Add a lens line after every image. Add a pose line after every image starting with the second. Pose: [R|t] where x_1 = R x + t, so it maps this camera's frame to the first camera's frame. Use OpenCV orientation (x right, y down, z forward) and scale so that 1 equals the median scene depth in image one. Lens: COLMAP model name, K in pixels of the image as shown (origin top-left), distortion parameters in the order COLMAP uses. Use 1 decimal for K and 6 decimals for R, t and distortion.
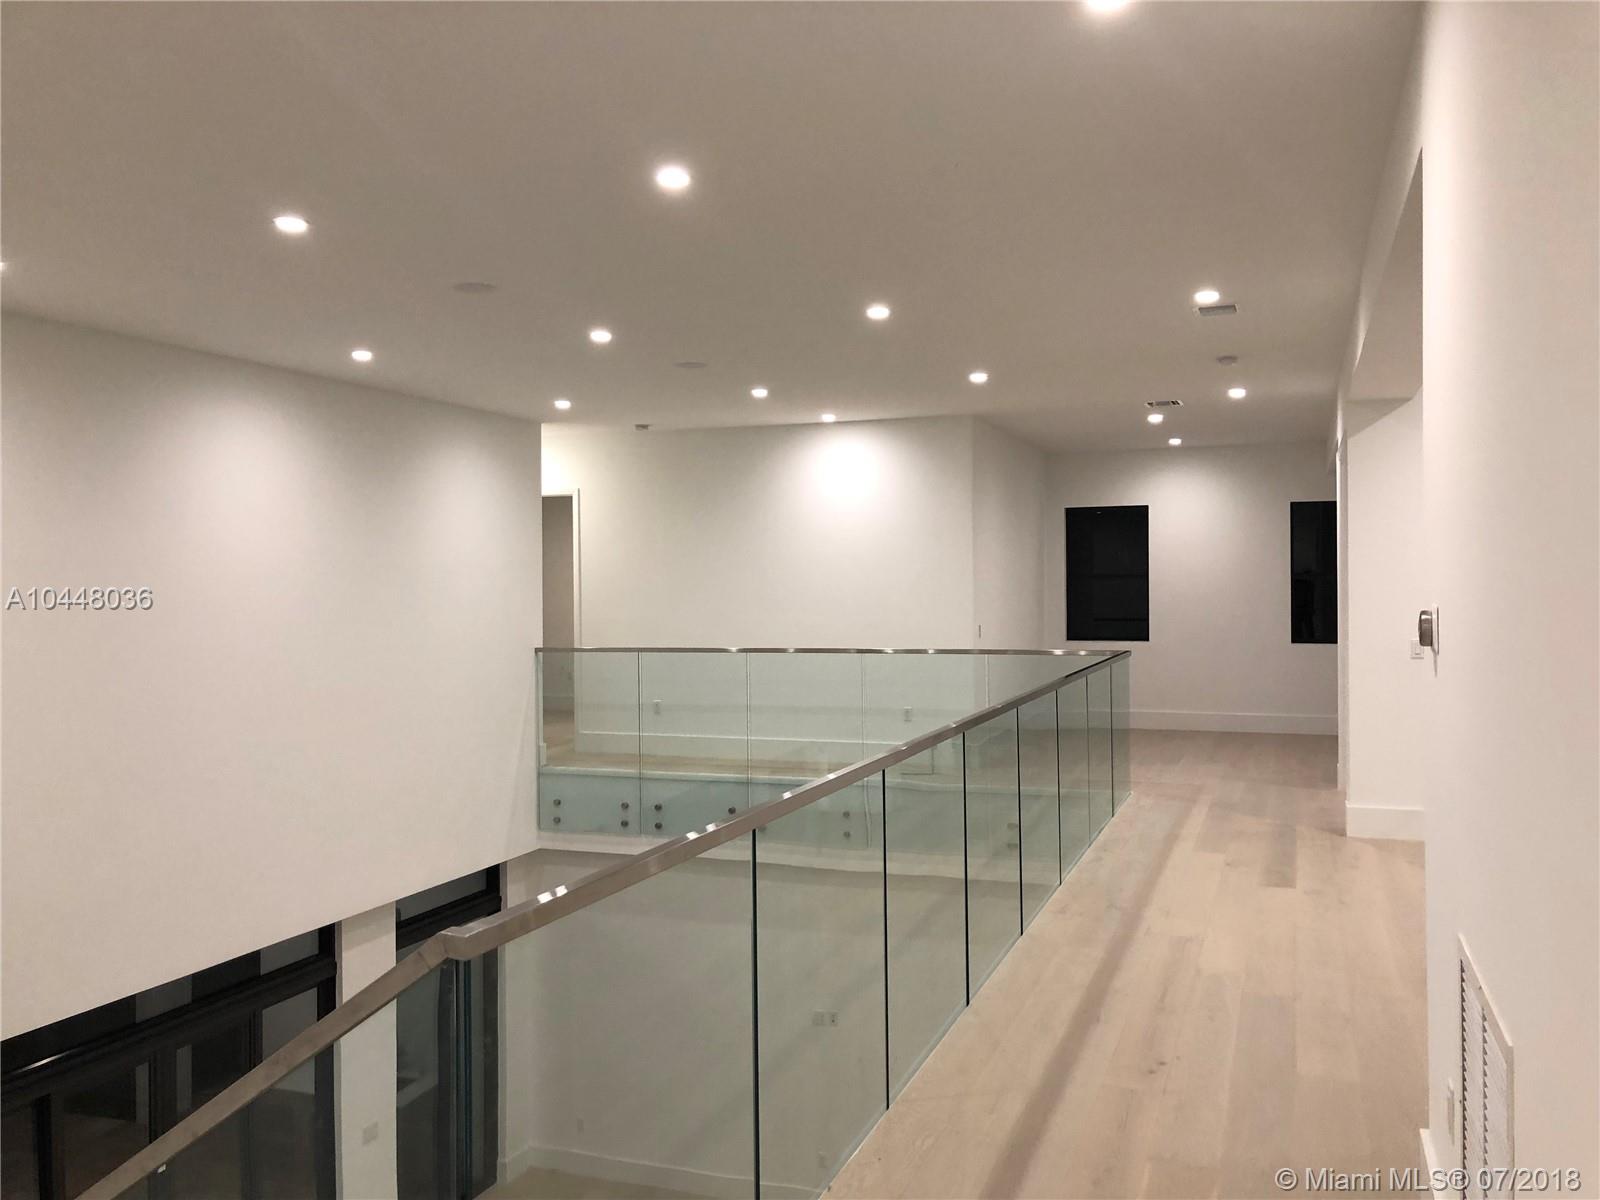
lens RADIAL K [[1311.1, 0, 800.0], [0, 1311.1, 600.0], [0, 0, 1]] dist [0.017770, -0.000558]
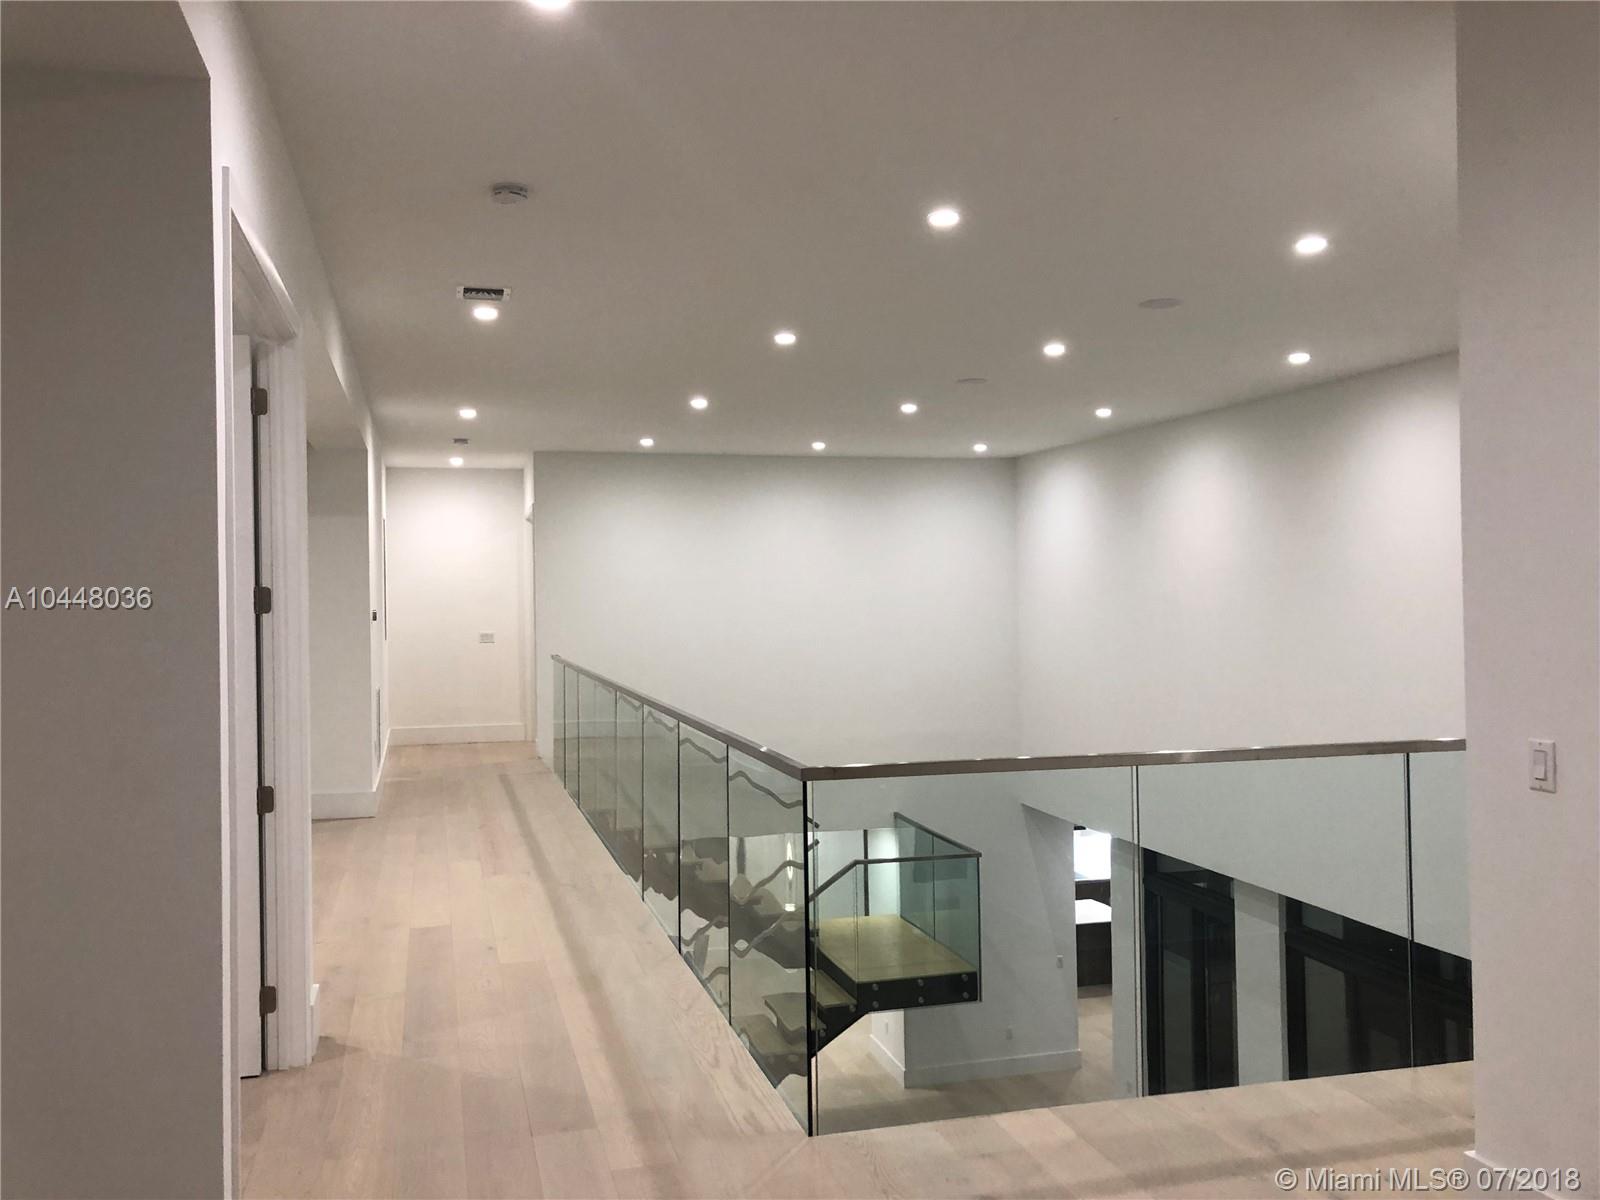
lens RADIAL K [[1311.1, 0, 800.0], [0, 1311.1, 600.0], [0, 0, 1]] dist [0.017770, -0.000558]
pose [[-0.807381, 0.018076, -0.589754, 0.611850], [0.010436, 0.999812, 0.016357, -0.018778], [0.589939, 0.007052, -0.807417, 1.676417]]
